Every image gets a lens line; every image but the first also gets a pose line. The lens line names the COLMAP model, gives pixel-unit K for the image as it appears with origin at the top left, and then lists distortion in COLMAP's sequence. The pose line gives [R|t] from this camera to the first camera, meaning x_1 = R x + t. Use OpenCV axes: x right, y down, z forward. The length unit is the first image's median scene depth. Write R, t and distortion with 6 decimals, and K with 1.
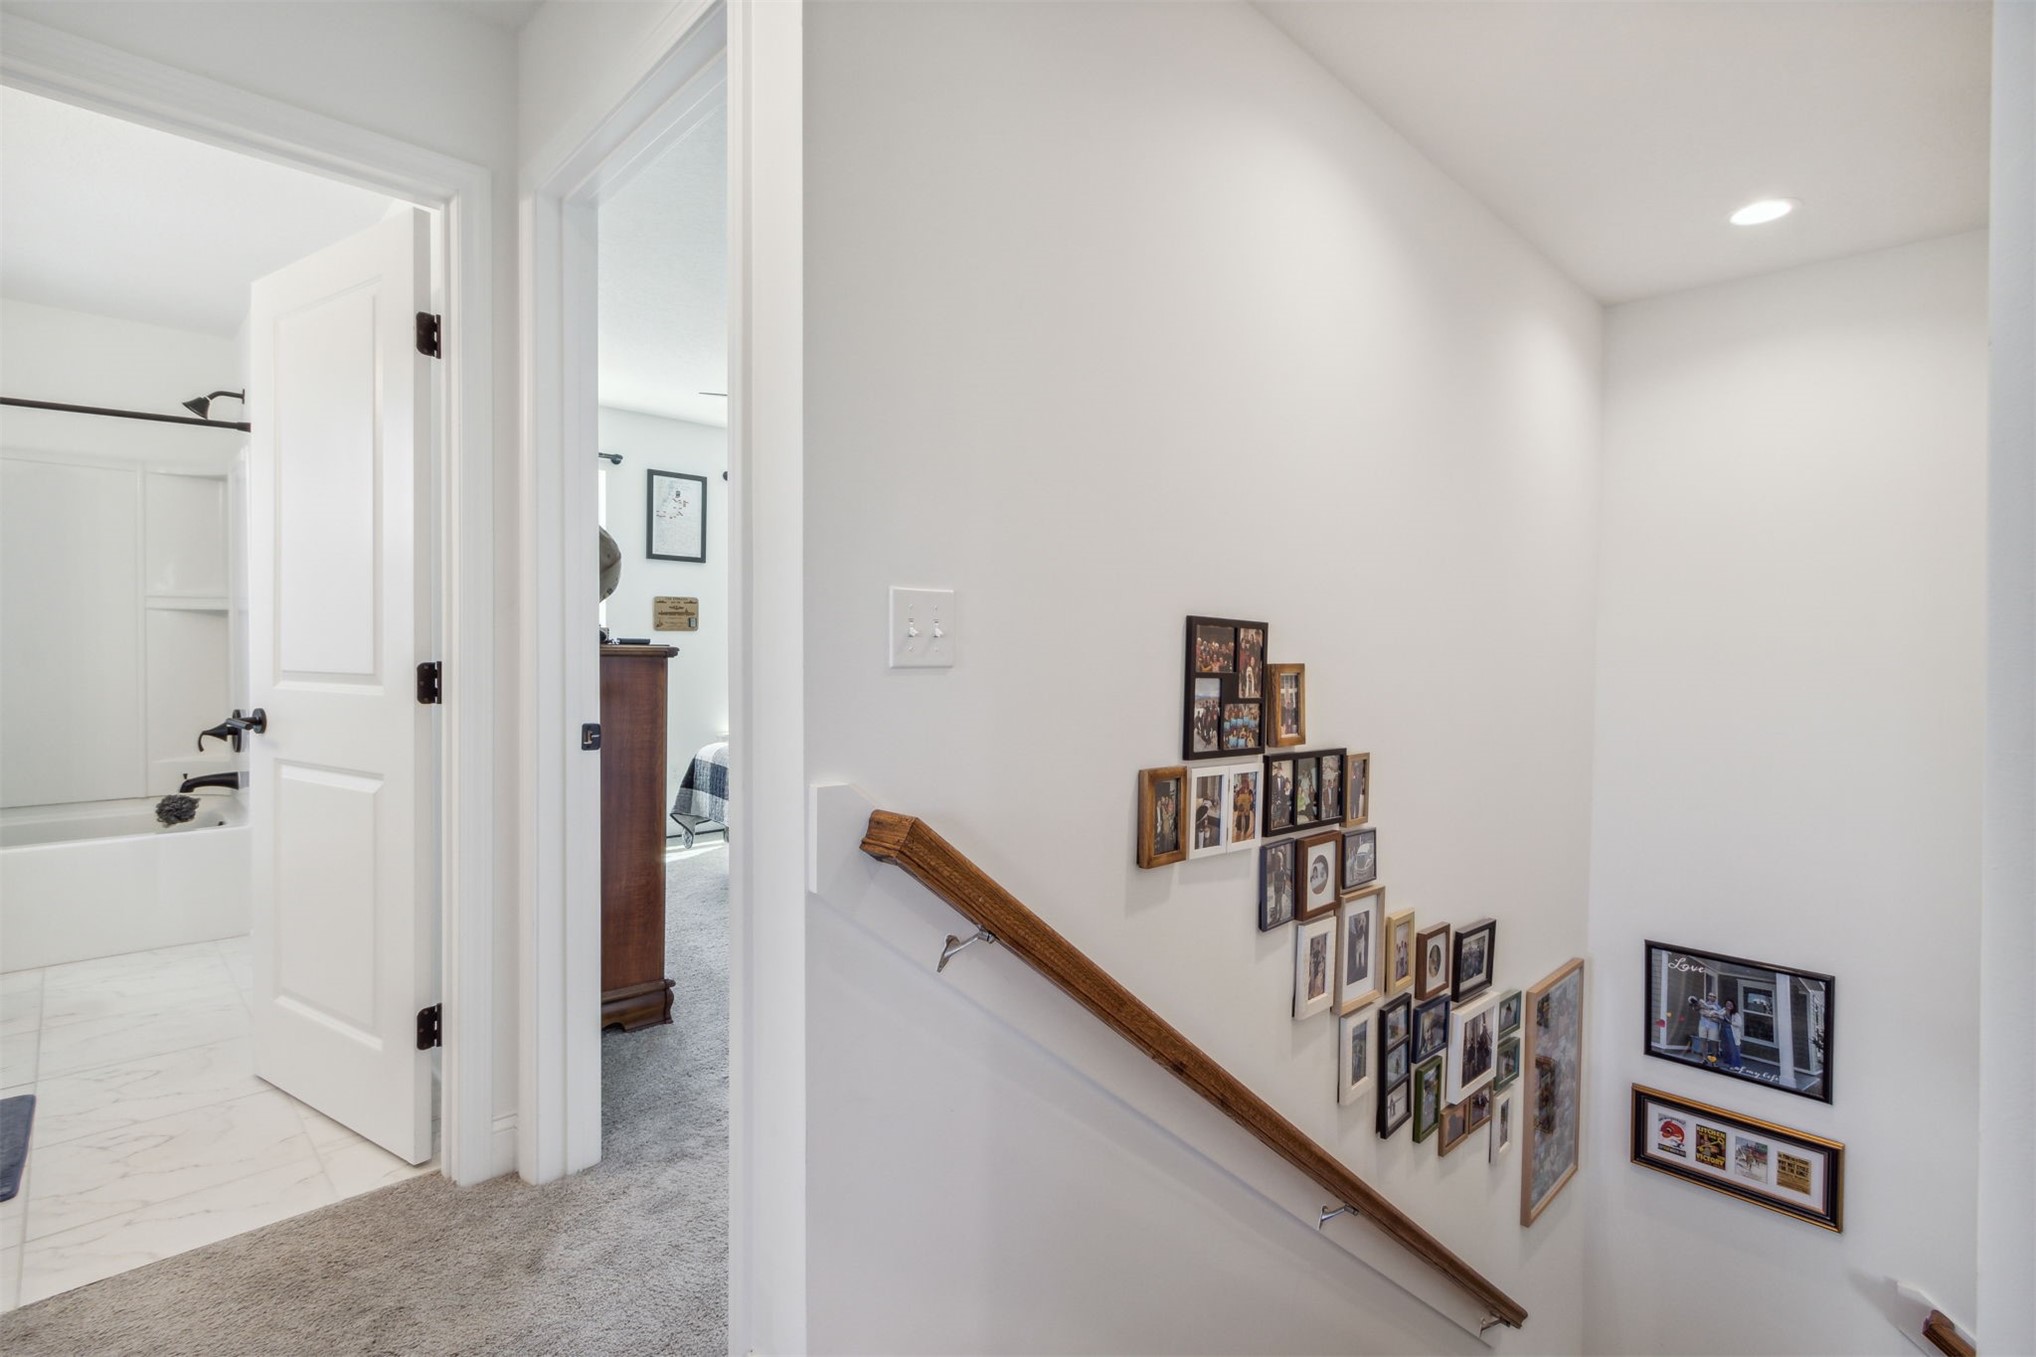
lens RADIAL K [[945.4, 0, 1018.0], [0, 945.4, 678.5], [0, 0, 1]] dist [0.000055, -0.000540]
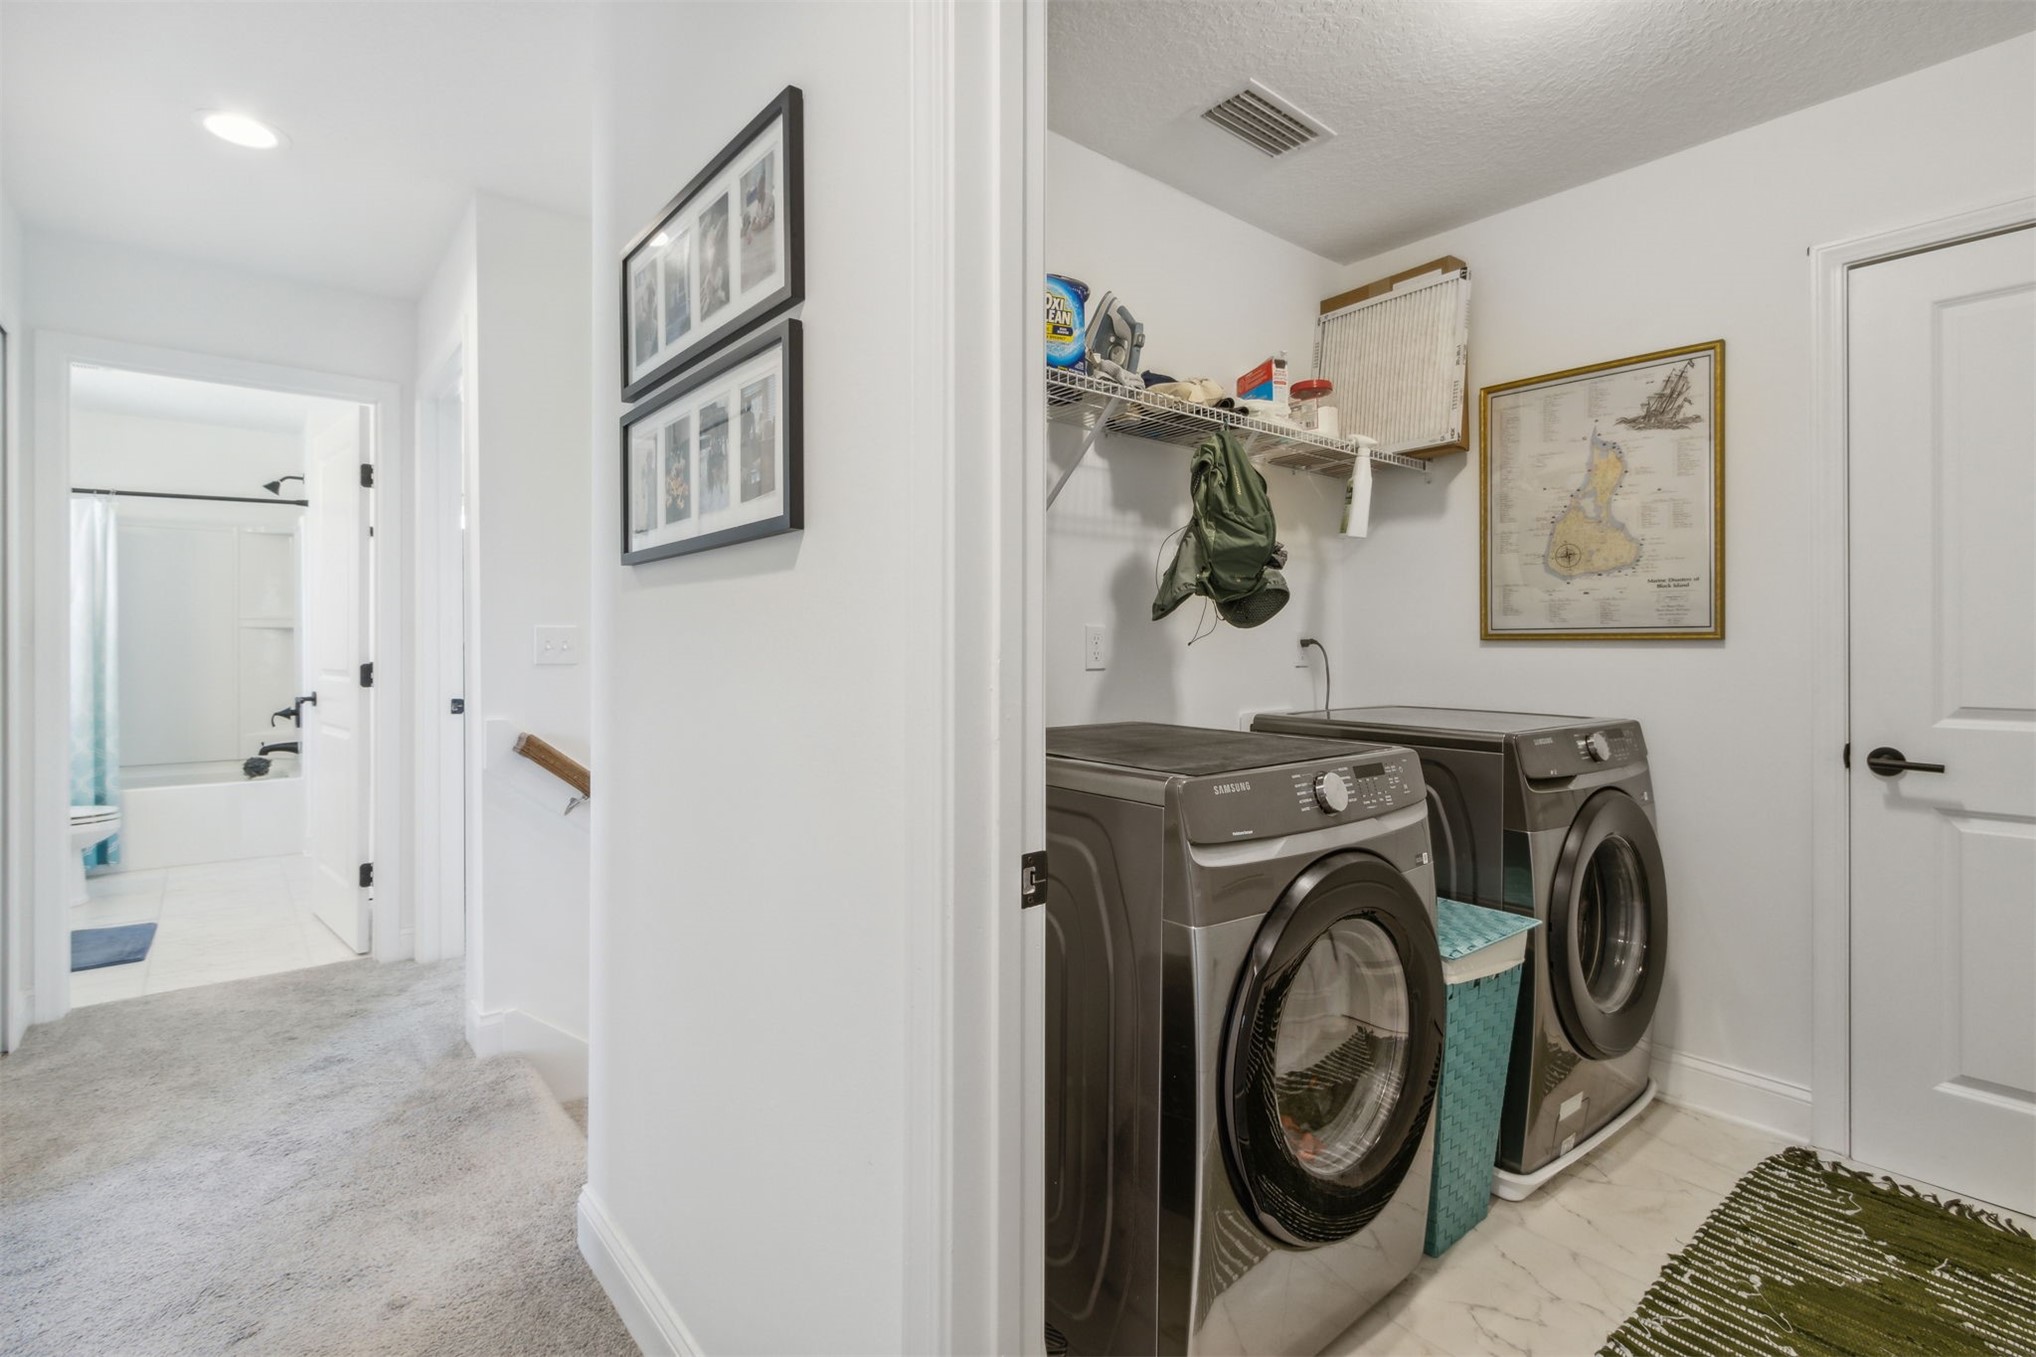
lens RADIAL K [[945.4, 0, 1018.0], [0, 945.4, 678.5], [0, 0, 1]] dist [0.000055, -0.000540]
pose [[0.996815, 0.003878, -0.079649, 0.377139], [-0.004544, 0.999956, -0.008194, 0.010921], [0.079614, 0.008530, 0.996789, -0.340880]]
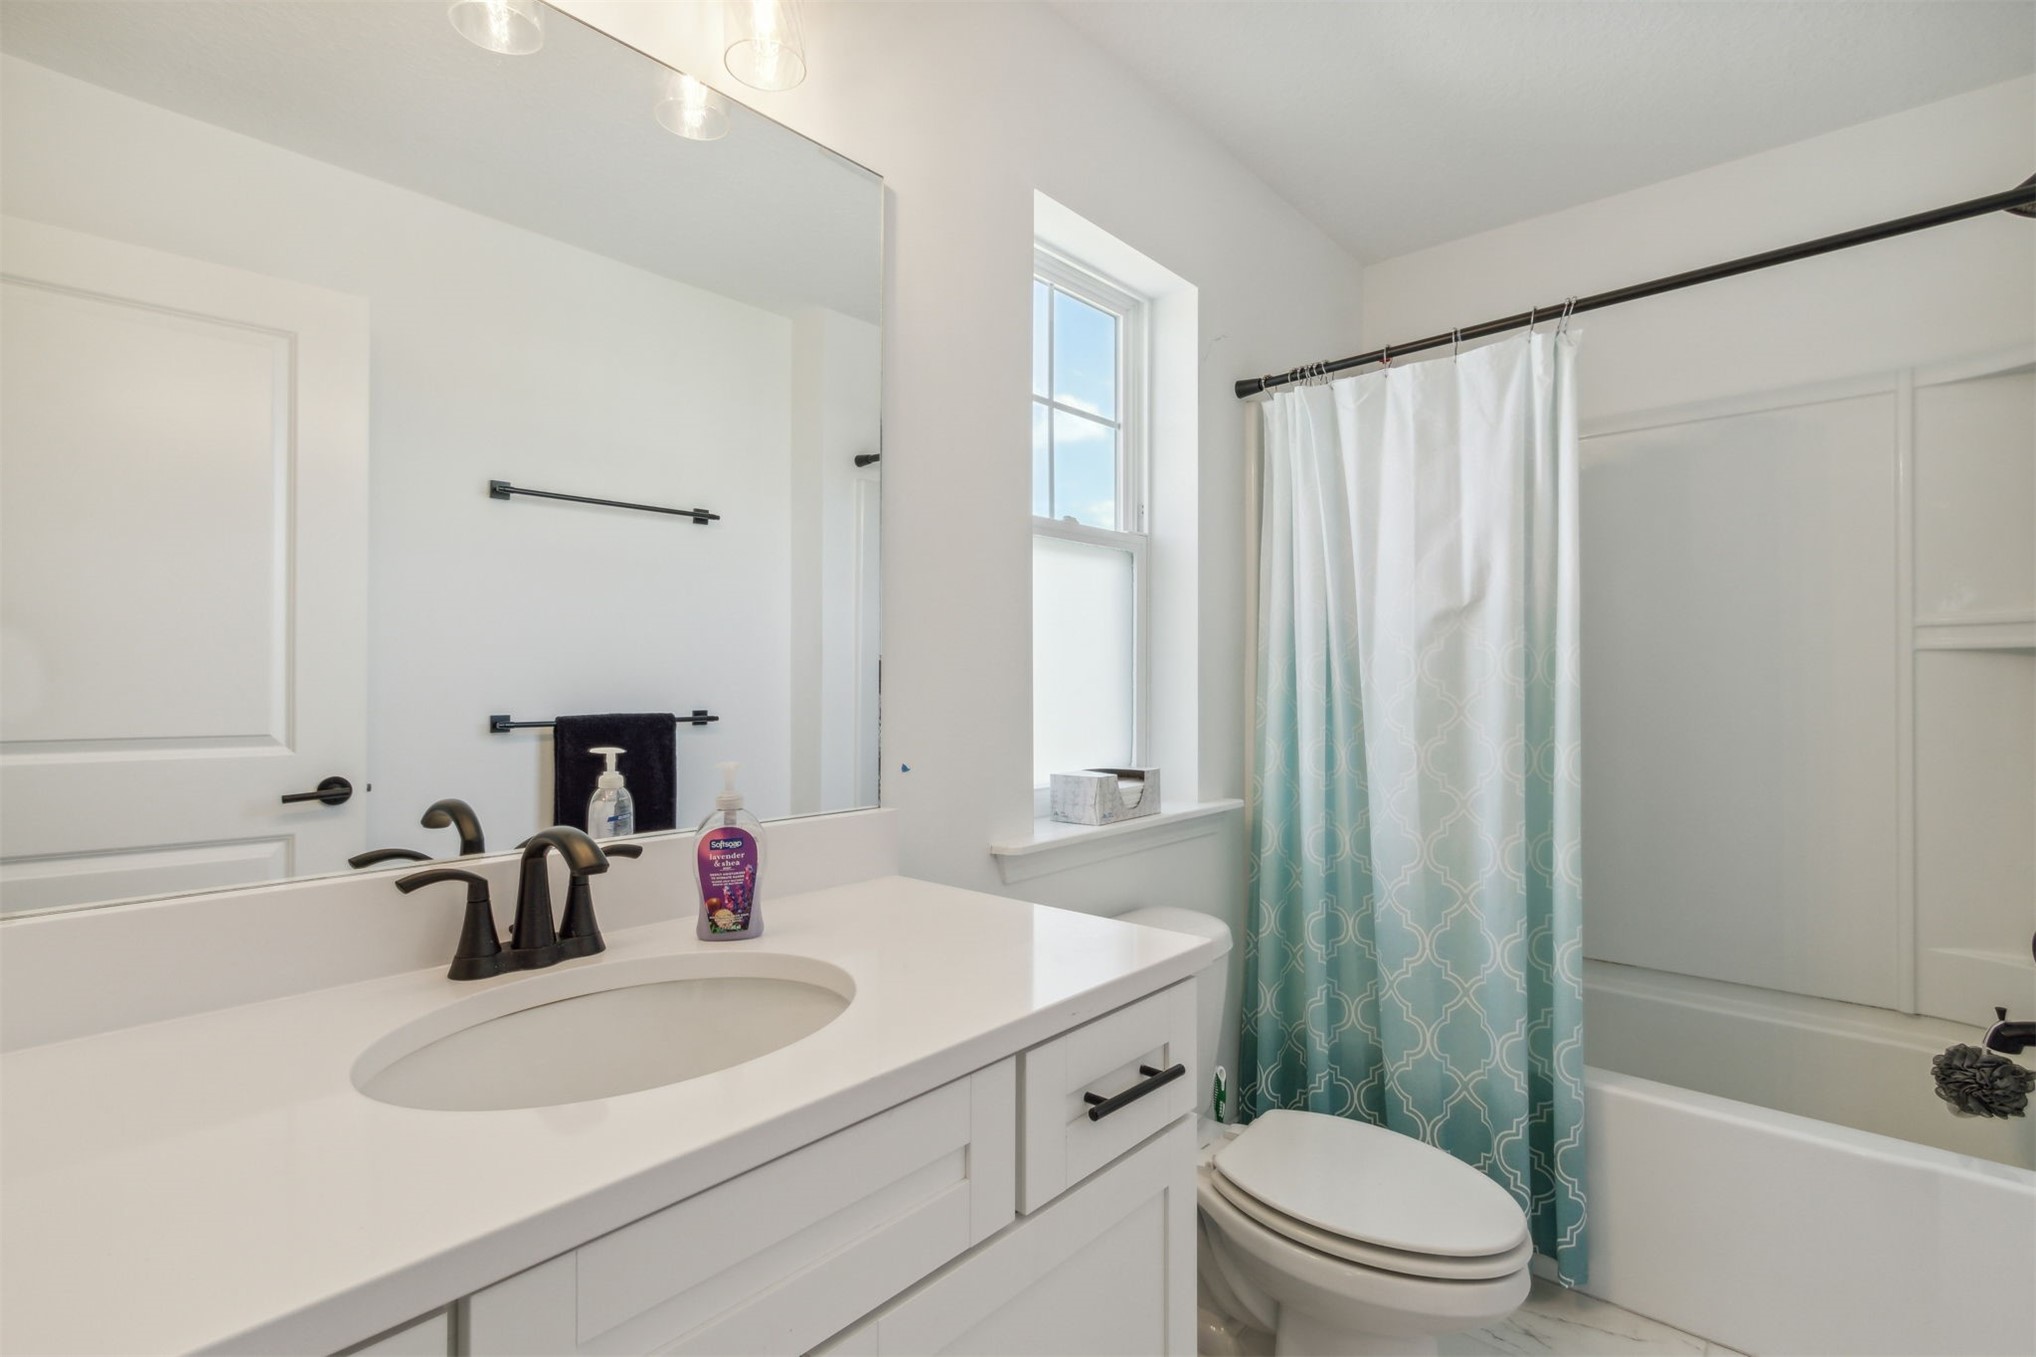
lens RADIAL K [[902.0, 0, 1018.0], [0, 902.0, 678.5], [0, 0, 1]] dist [0.001165, 0.000227]
pose [[0.042927, -0.018411, -0.998909, -0.471651], [-0.031933, 0.999294, -0.019790, -0.033093], [0.998568, 0.032747, 0.042309, 0.511799]]
